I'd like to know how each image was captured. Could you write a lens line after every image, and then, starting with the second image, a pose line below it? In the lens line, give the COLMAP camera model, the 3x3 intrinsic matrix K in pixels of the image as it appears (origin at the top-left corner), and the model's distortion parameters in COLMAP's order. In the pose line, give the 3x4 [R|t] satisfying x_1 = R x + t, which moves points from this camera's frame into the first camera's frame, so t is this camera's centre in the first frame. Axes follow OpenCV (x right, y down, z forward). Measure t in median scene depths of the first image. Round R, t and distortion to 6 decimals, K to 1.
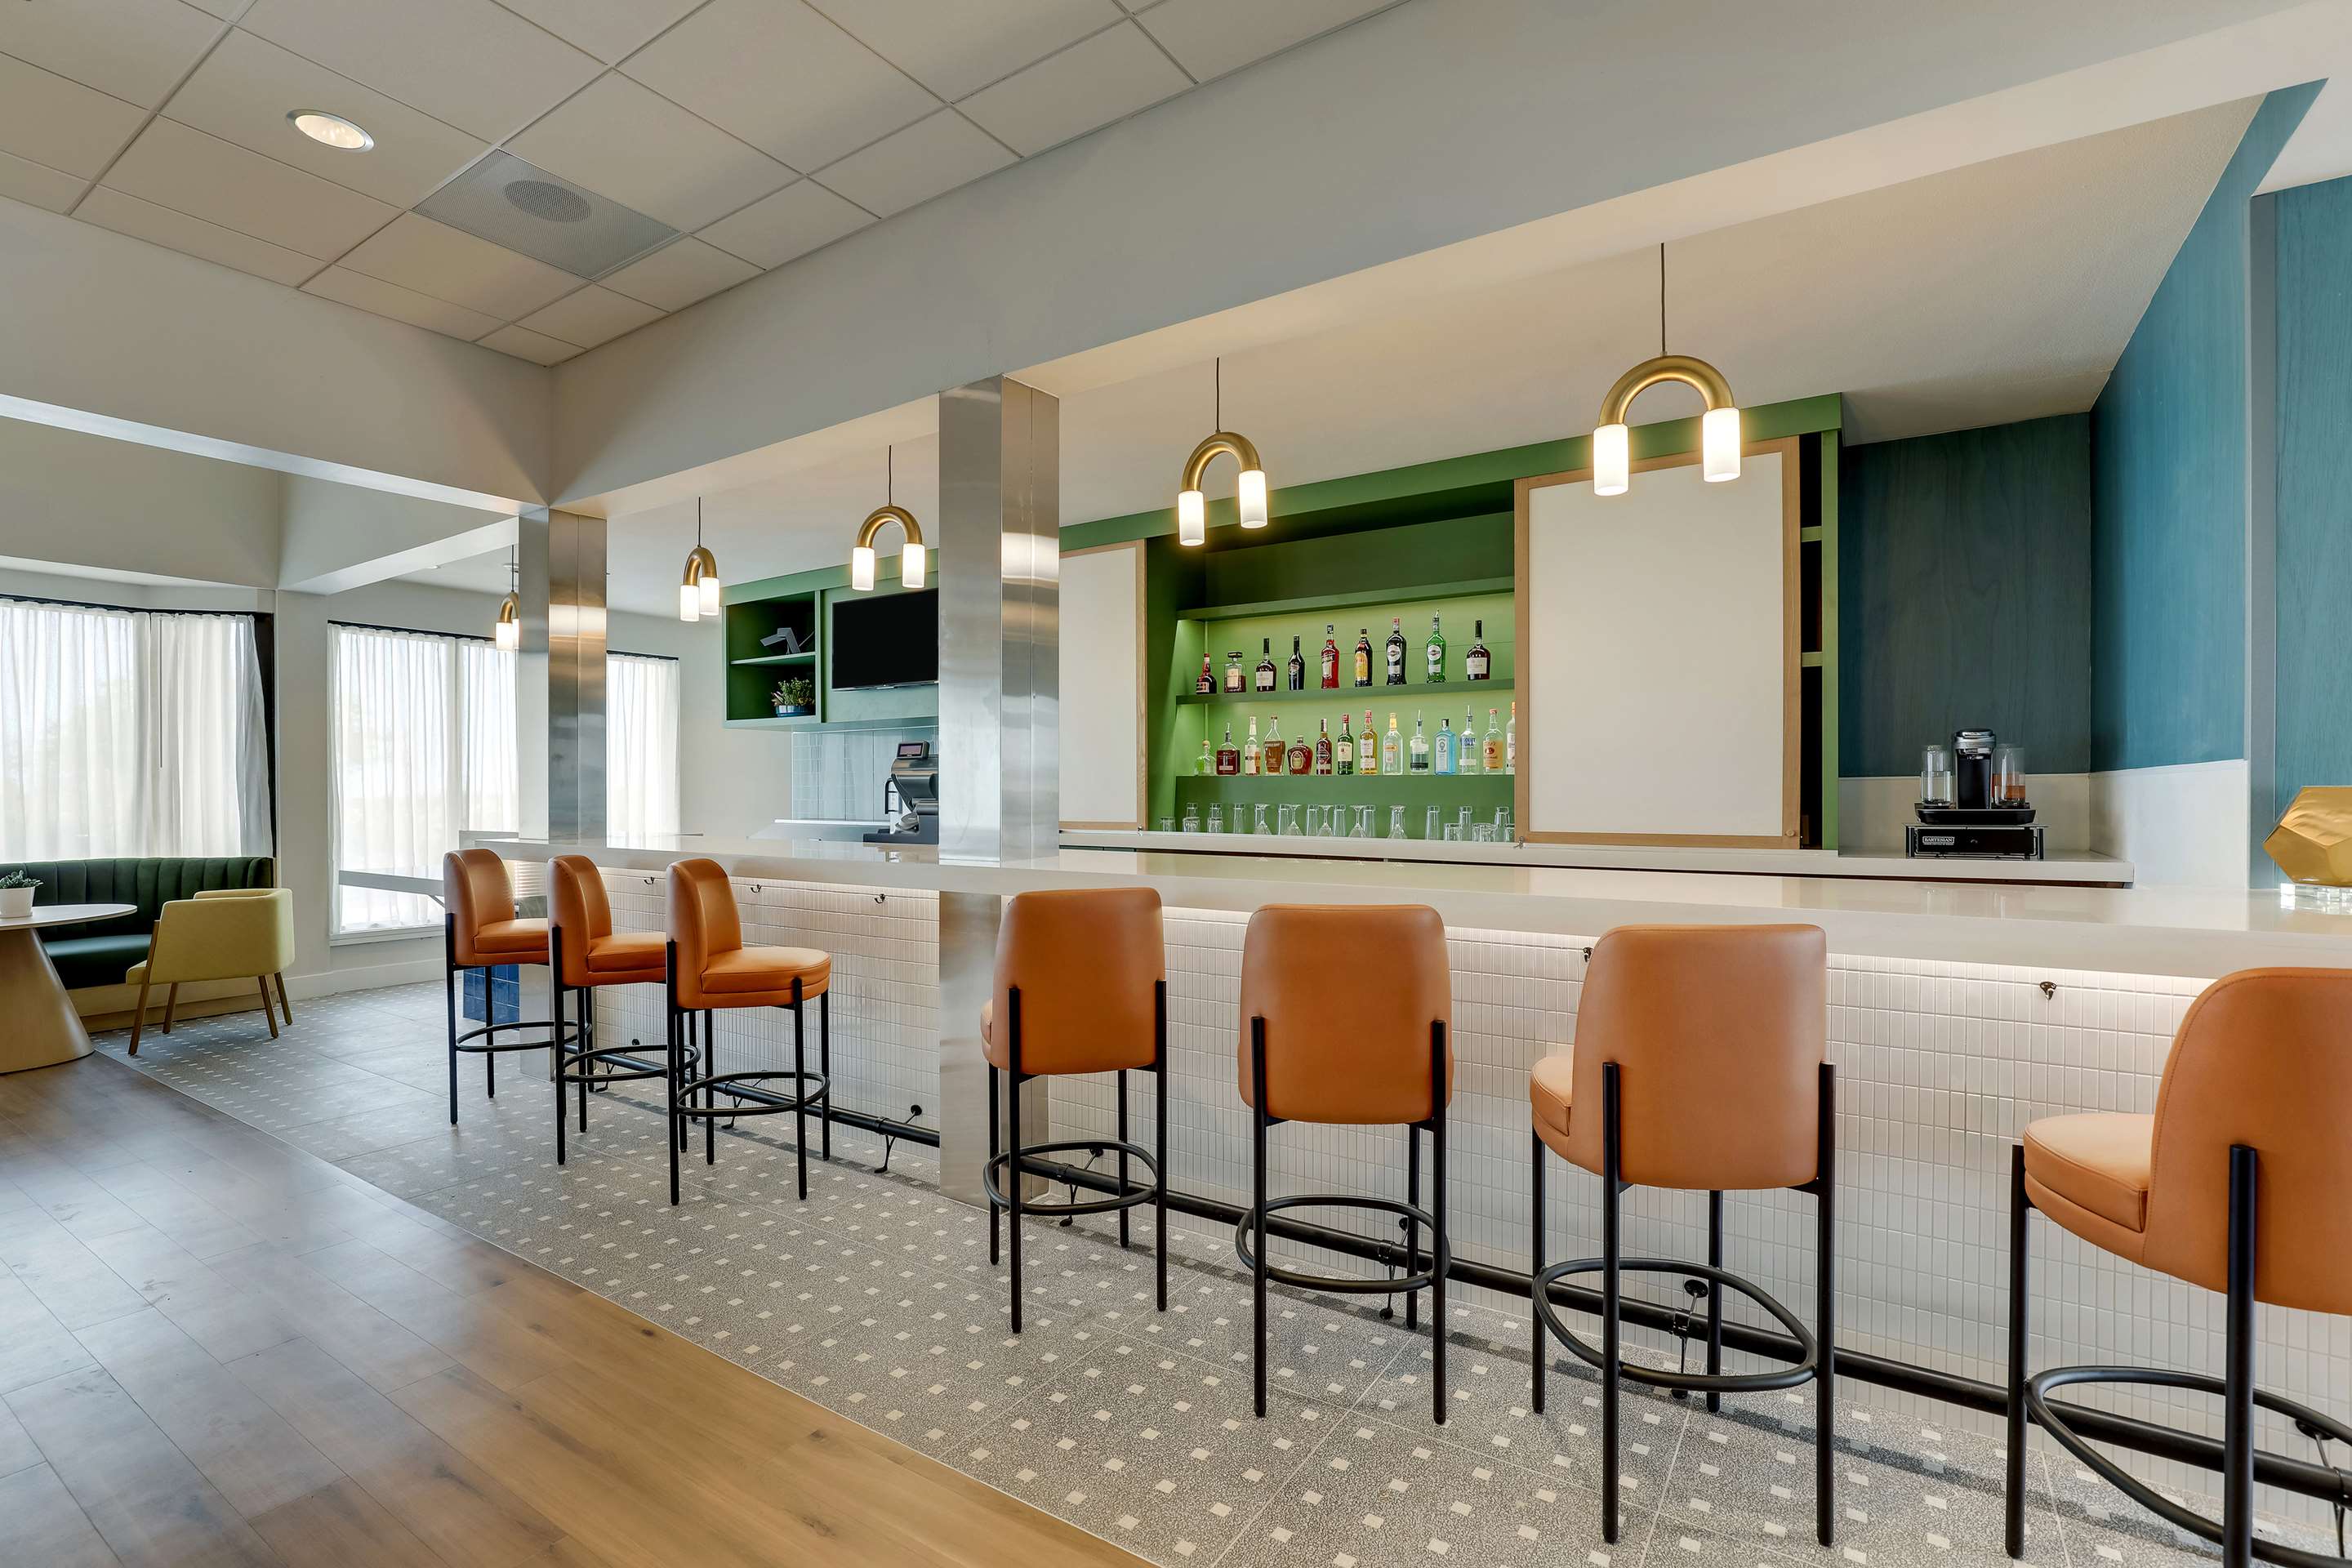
lens RADIAL K [[1104.7, 0, 1148.9], [0, 1104.7, 795.3], [0, 0, 1]] dist [-0.018823, 0.006746]
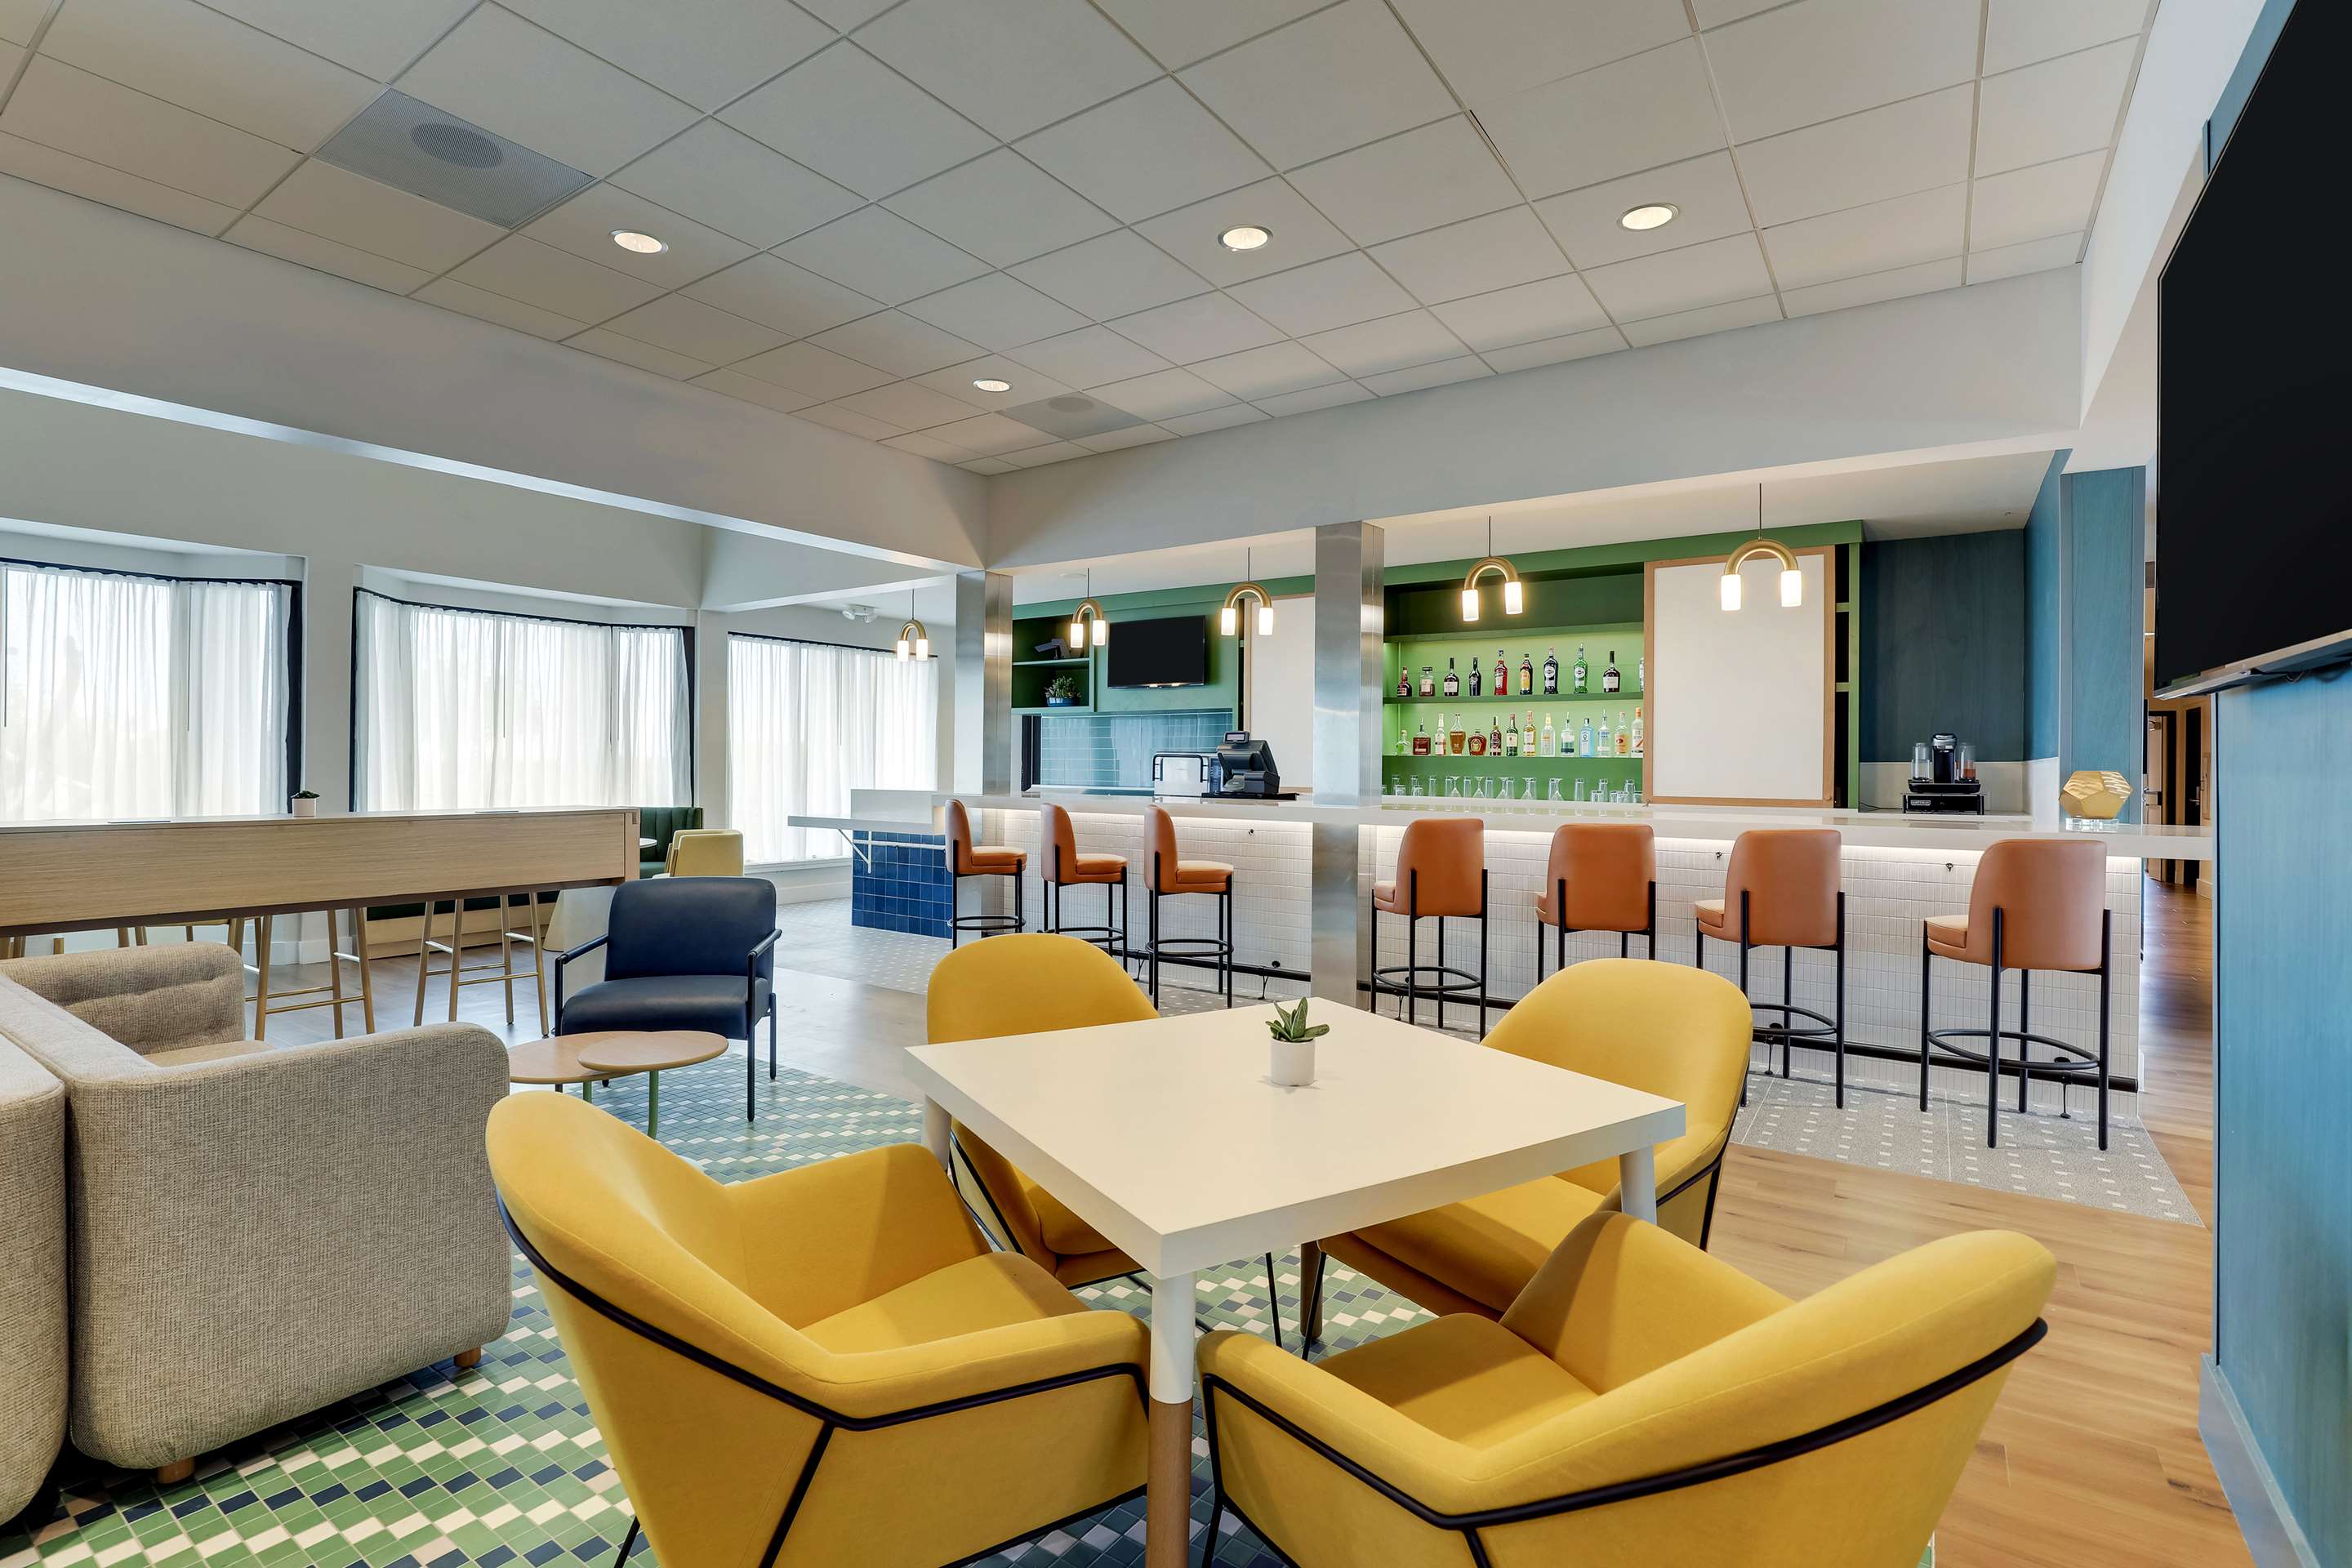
lens RADIAL K [[1104.7, 0, 1162.1], [0, 1104.7, 763.8], [0, 0, 1]] dist [-0.018823, 0.006746]
pose [[0.999781, 0.010447, -0.018145, -0.304793], [-0.010520, 0.999937, -0.003886, 0.001876], [0.018104, 0.004077, 0.999828, -0.528320]]
